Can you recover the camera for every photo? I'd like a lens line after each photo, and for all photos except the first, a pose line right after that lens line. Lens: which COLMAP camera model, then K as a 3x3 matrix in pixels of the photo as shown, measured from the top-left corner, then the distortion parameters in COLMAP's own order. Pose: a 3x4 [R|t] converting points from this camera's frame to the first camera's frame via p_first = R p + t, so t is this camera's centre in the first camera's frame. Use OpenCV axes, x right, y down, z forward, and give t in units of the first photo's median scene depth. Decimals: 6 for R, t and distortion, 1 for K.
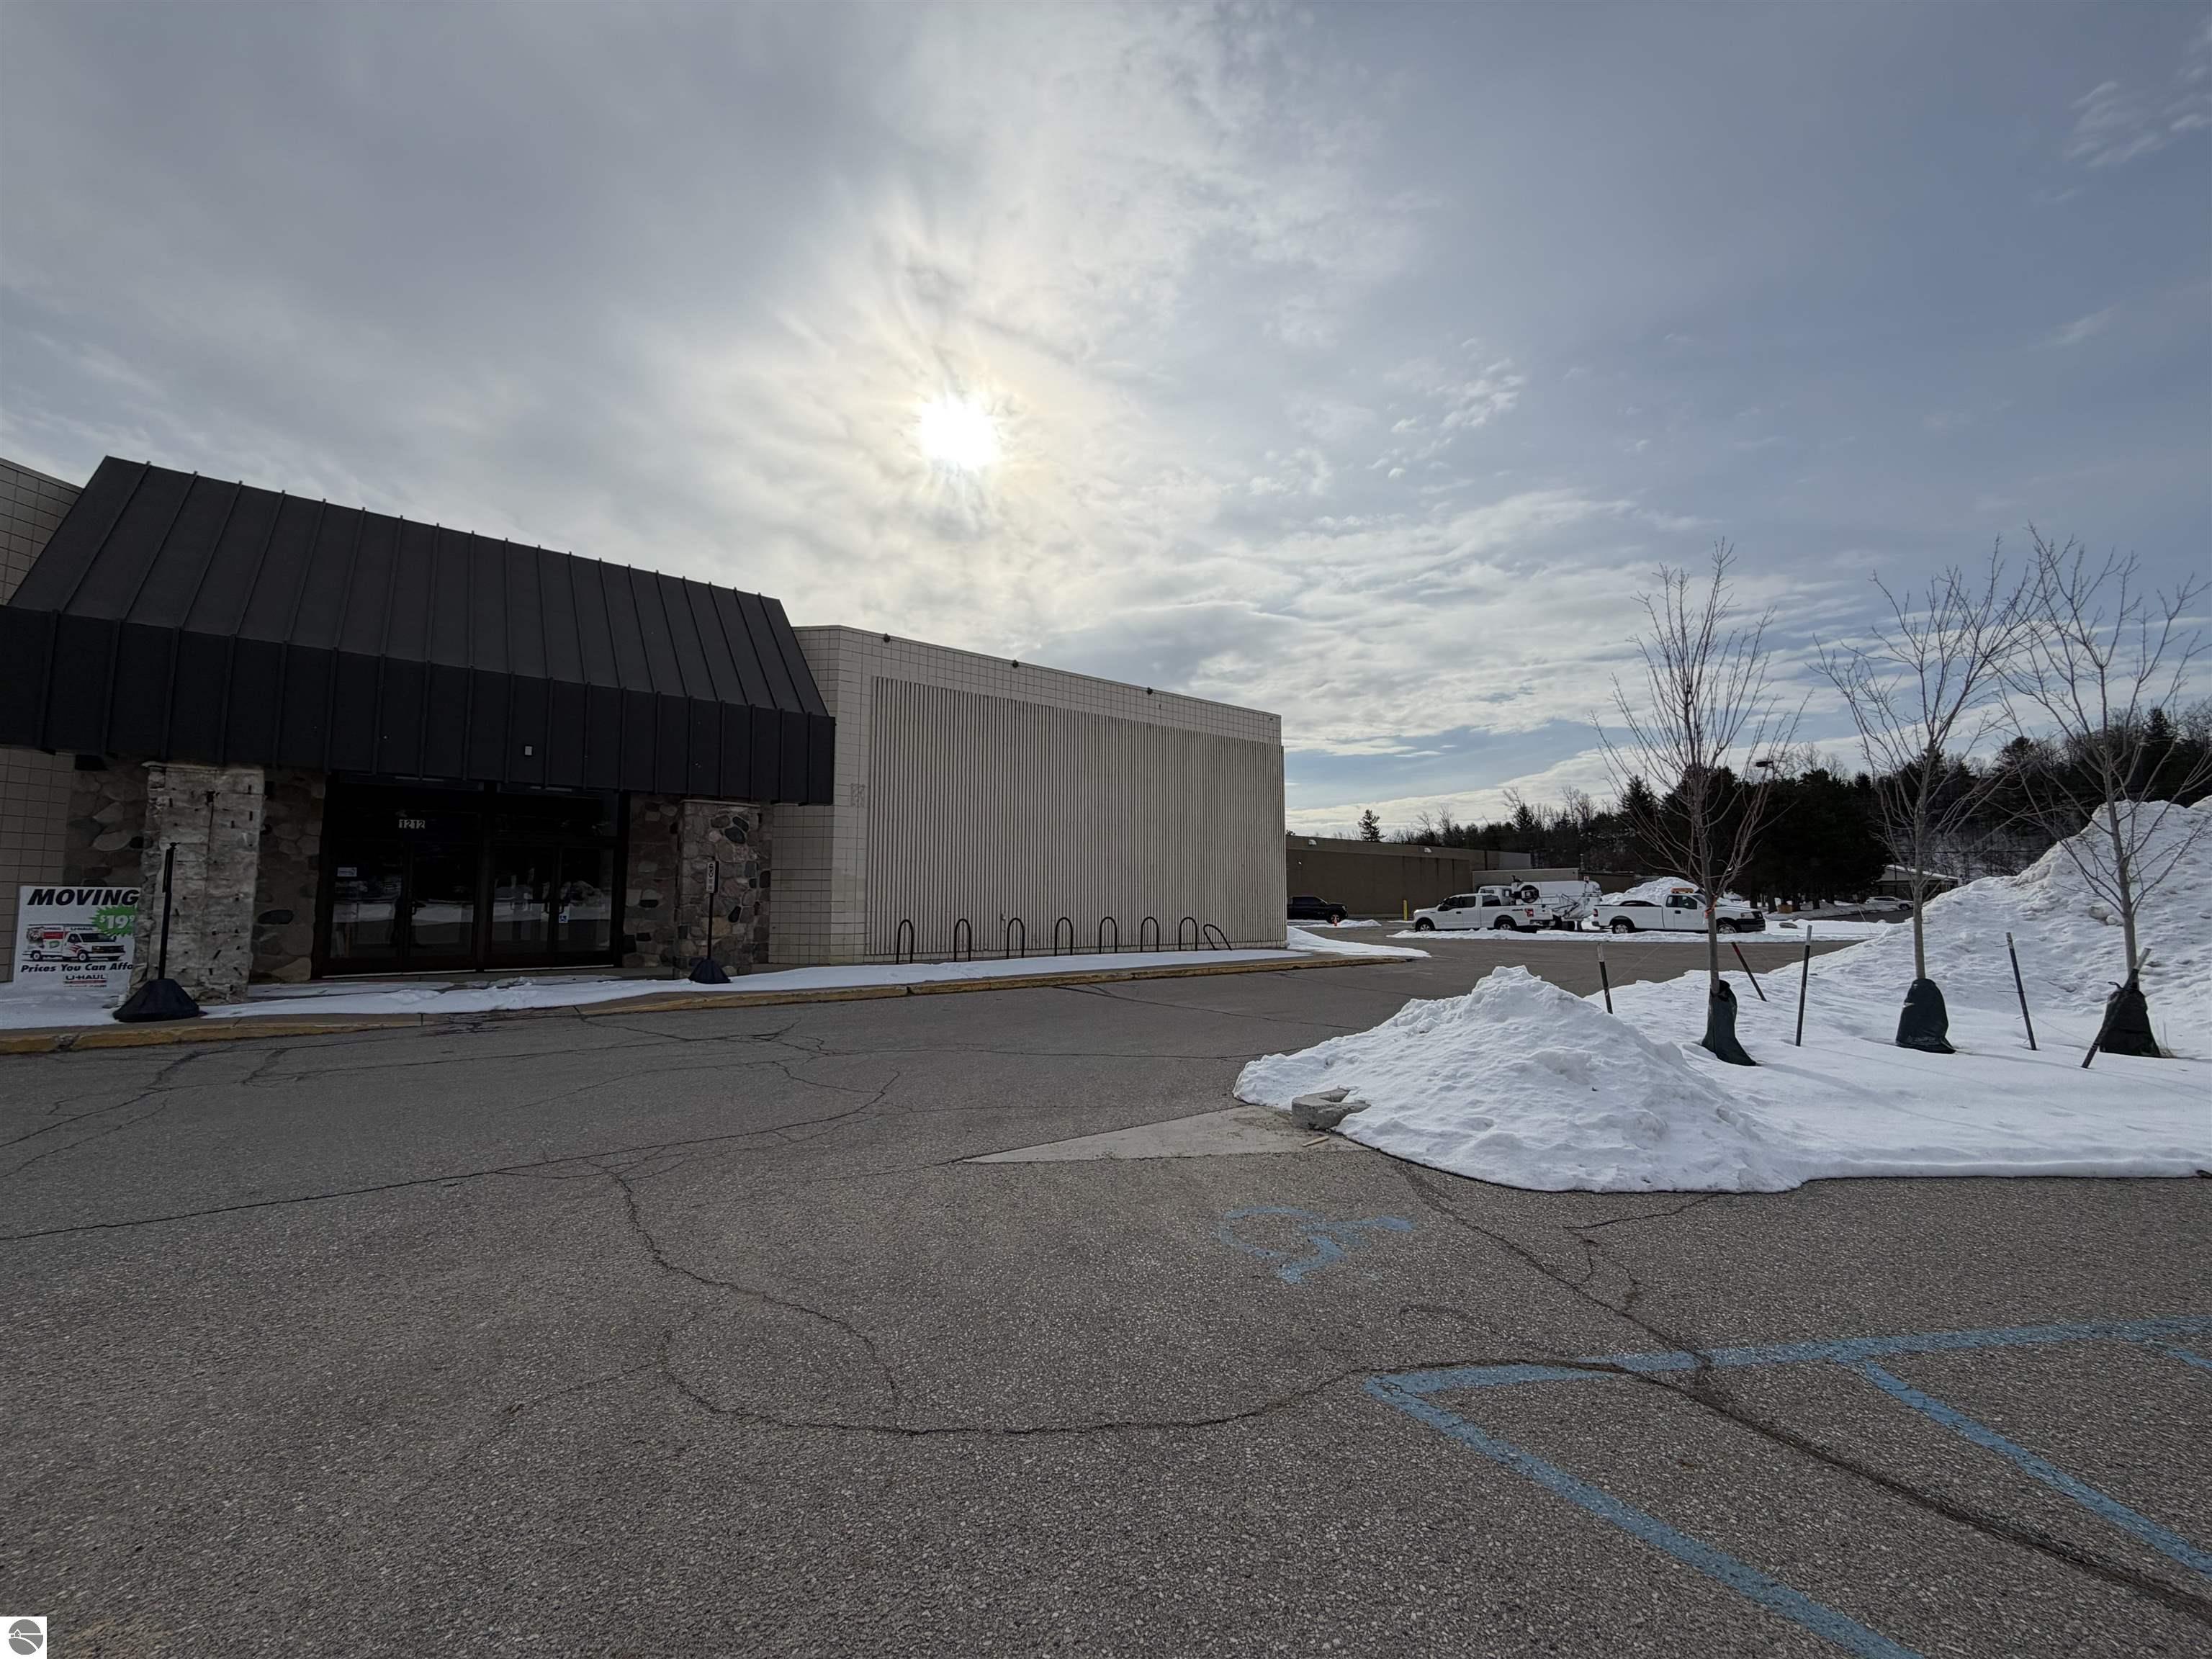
lens RADIAL K [[889.0, 0, 1106.0], [0, 889.0, 829.5], [0, 0, 1]] dist [0.000175, -0.000217]
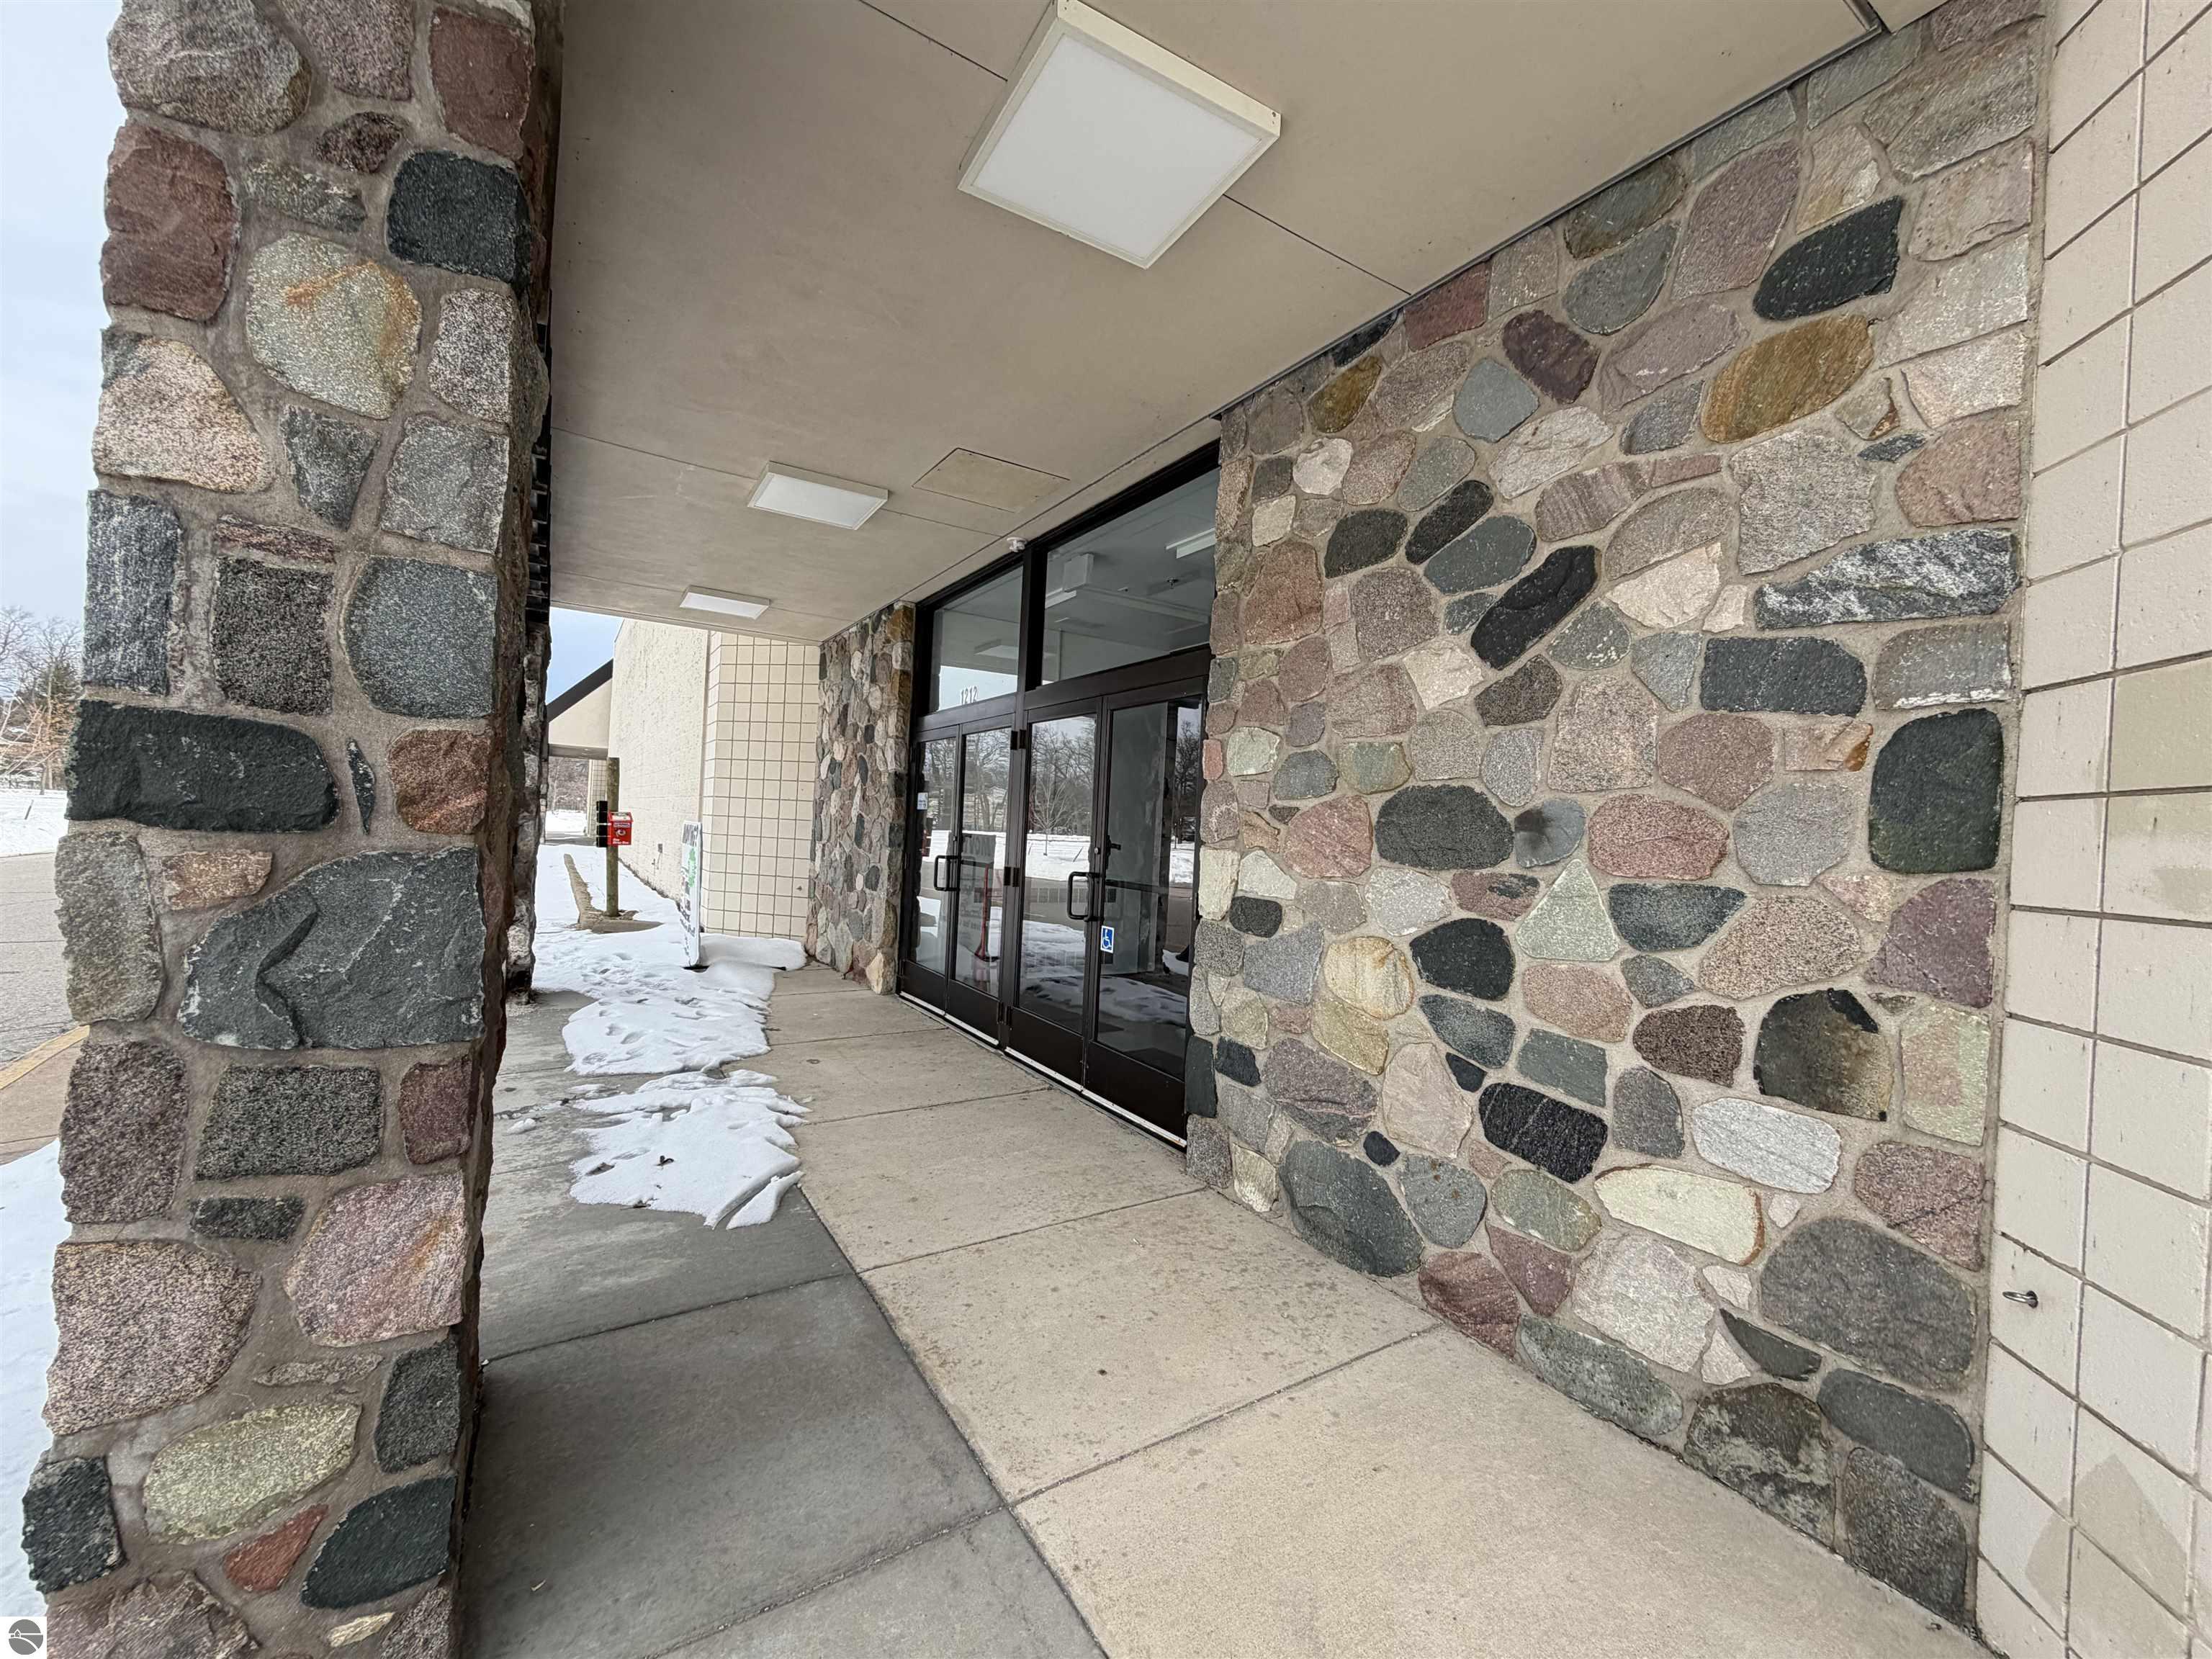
lens RADIAL K [[889.0, 0, 1106.0], [0, 889.0, 829.5], [0, 0, 1]] dist [0.000175, -0.000217]
pose [[-0.104038, -0.008600, -0.994536, -0.355094], [0.032604, 0.999396, -0.012052, 0.077389], [0.994039, -0.033680, -0.103695, 1.207132]]
